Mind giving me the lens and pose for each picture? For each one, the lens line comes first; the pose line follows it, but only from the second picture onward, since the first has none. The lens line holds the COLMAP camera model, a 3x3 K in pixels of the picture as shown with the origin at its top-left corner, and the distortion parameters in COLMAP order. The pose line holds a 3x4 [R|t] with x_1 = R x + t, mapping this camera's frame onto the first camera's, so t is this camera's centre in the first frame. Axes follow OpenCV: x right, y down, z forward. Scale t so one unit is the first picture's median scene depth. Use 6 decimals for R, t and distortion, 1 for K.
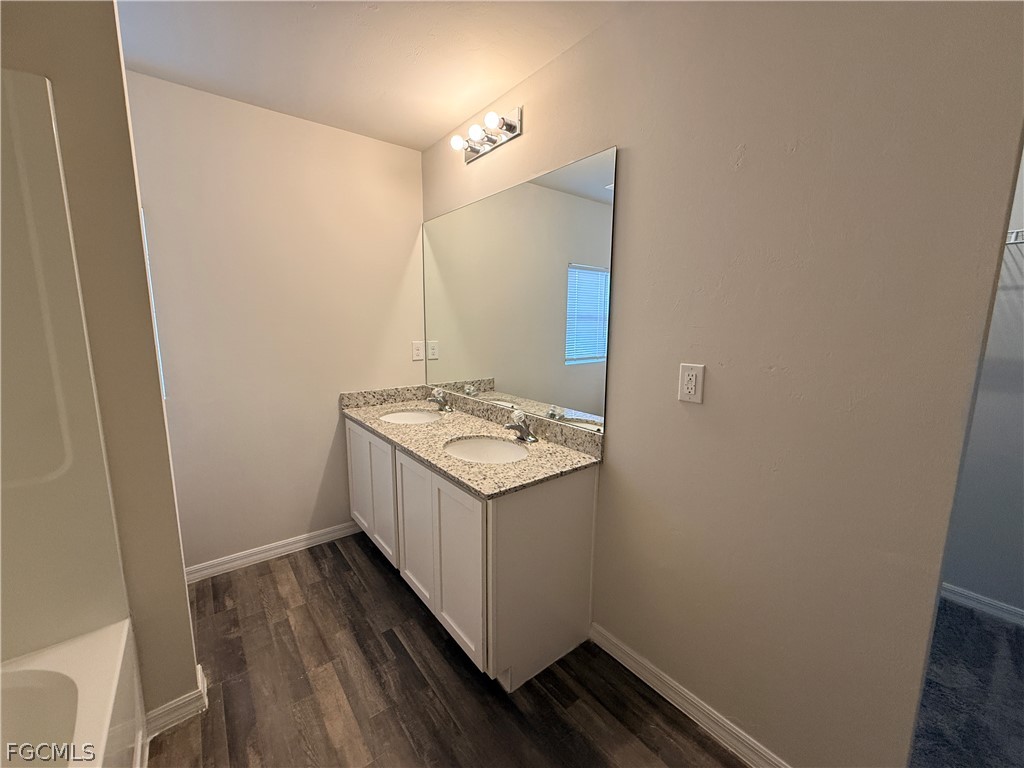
lens RADIAL K [[409.8, 0, 510.0], [0, 409.8, 381.9], [0, 0, 1]] dist [0.002095, 0.000022]
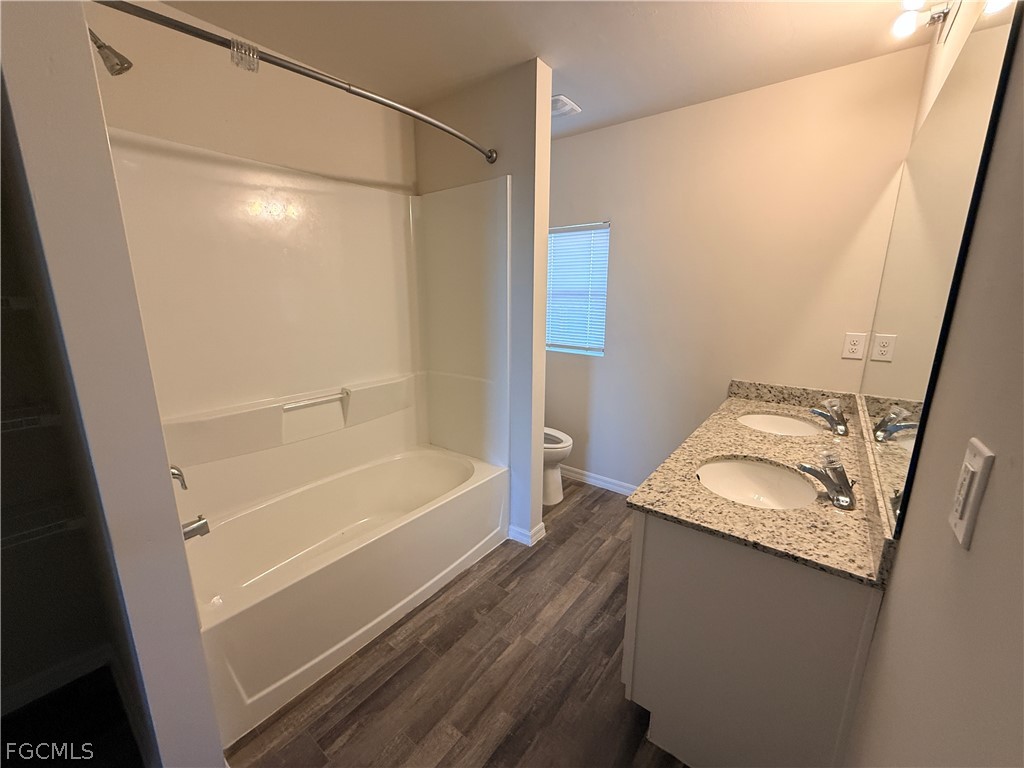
lens RADIAL K [[409.8, 0, 508.5], [0, 409.8, 383.5], [0, 0, 1]] dist [0.002095, 0.000022]
pose [[0.240534, 0.206962, -0.948320, 0.493001], [-0.146437, 0.973559, 0.175327, -0.072575], [0.959531, 0.096697, 0.264481, 0.336309]]
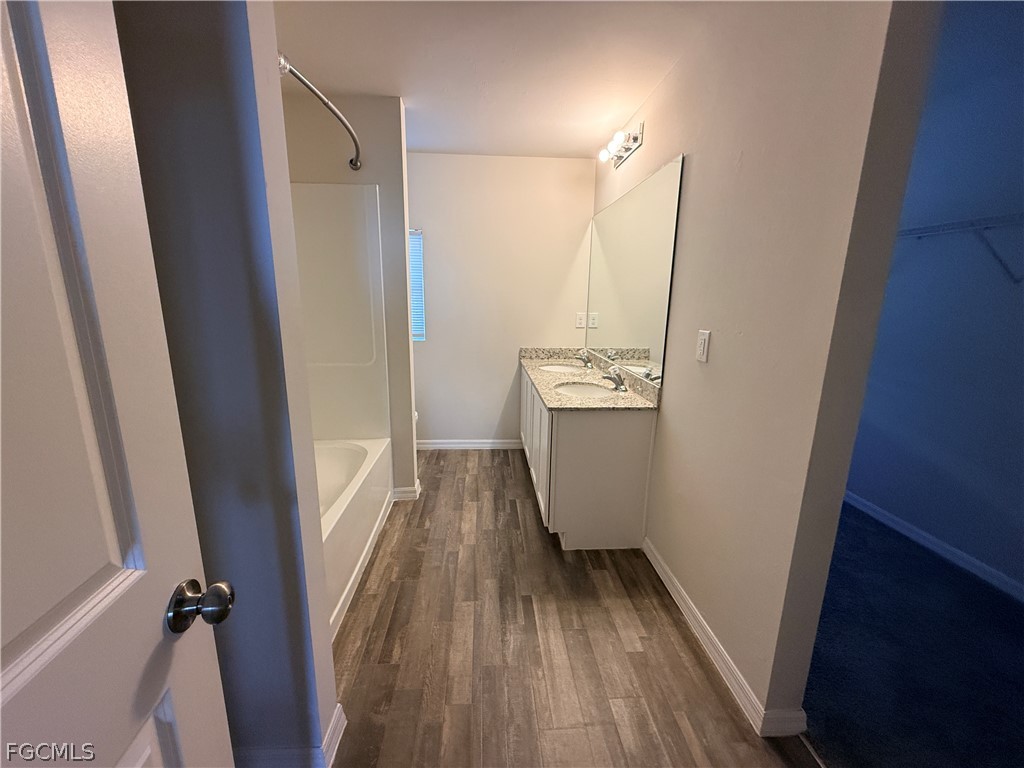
lens RADIAL K [[409.8, 0, 510.6], [0, 409.8, 383.6], [0, 0, 1]] dist [0.002095, 0.000022]
pose [[0.825468, 0.124870, -0.550464, 0.474017], [-0.094224, 0.992023, 0.083739, 0.048436], [0.556529, -0.017257, 0.830649, -0.263211]]
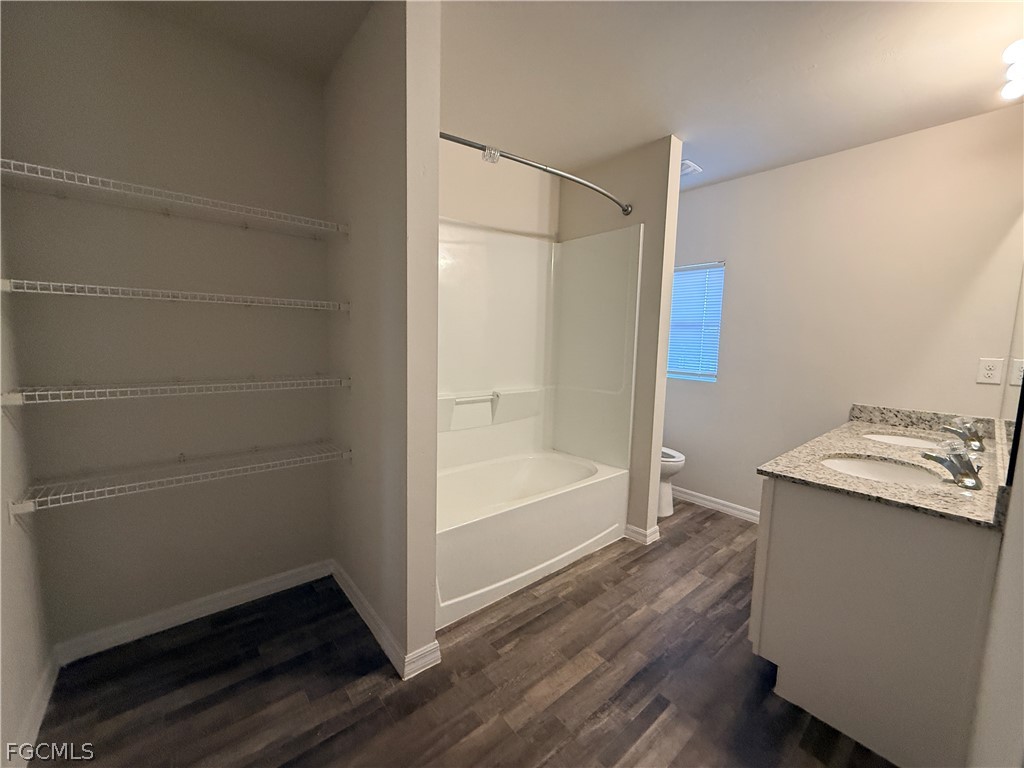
lens RADIAL K [[409.8, 0, 509.2], [0, 409.8, 383.7], [0, 0, 1]] dist [0.002095, 0.000022]
pose [[0.038963, 0.104506, -0.993761, 0.718160], [-0.174042, 0.980024, 0.096237, 0.039405], [0.983967, 0.169207, 0.056374, 0.157376]]
